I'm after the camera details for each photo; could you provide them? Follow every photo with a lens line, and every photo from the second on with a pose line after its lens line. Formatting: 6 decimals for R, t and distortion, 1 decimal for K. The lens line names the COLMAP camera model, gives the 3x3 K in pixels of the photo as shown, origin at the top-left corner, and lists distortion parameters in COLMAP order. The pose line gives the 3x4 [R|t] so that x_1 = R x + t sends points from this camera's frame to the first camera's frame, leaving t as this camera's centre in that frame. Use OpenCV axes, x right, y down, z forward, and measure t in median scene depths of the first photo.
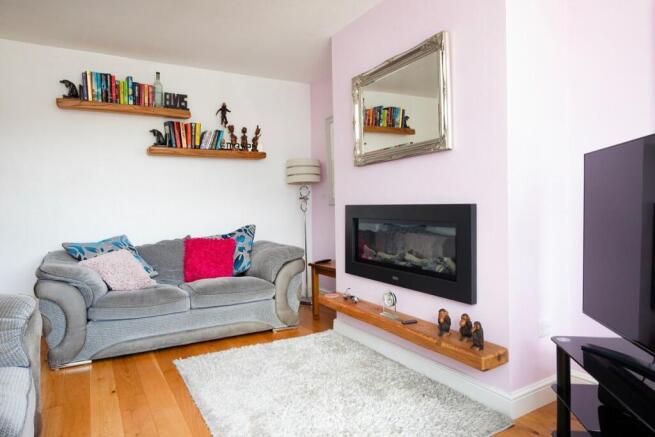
lens RADIAL K [[408.2, 0, 329.9], [0, 408.2, 213.2], [0, 0, 1]] dist [-0.007302, -0.002934]
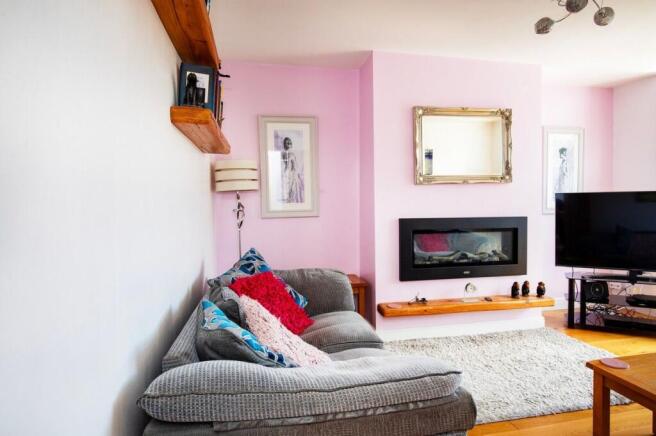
lens RADIAL K [[408.8, 0, 327.8], [0, 408.8, 214.1], [0, 0, 1]] dist [-0.007302, -0.002934]
pose [[0.315152, -0.012526, 0.948959, -1.245690], [0.020135, 0.999776, 0.006509, -0.050054], [-0.948828, 0.017056, 0.315333, 0.993107]]
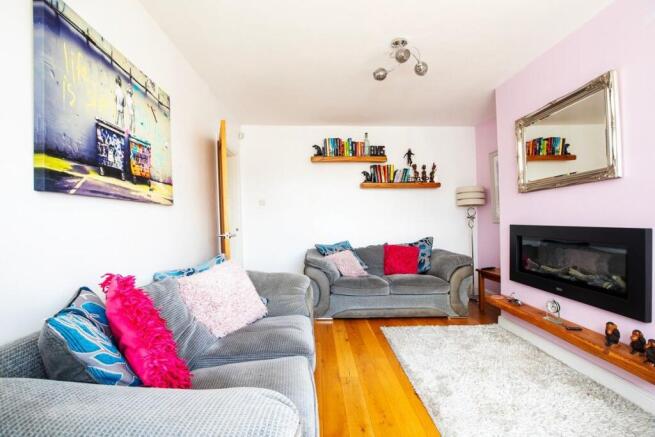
lens RADIAL K [[301.1, 0, 328.0], [0, 301.1, 217.0], [0, 0, 1]] dist [-0.038027, 0.007075]
pose [[0.882368, 0.012782, -0.470386, -0.029335], [-0.023183, 0.999598, -0.016325, -0.018425], [0.469988, 0.025310, 0.882310, -0.063451]]
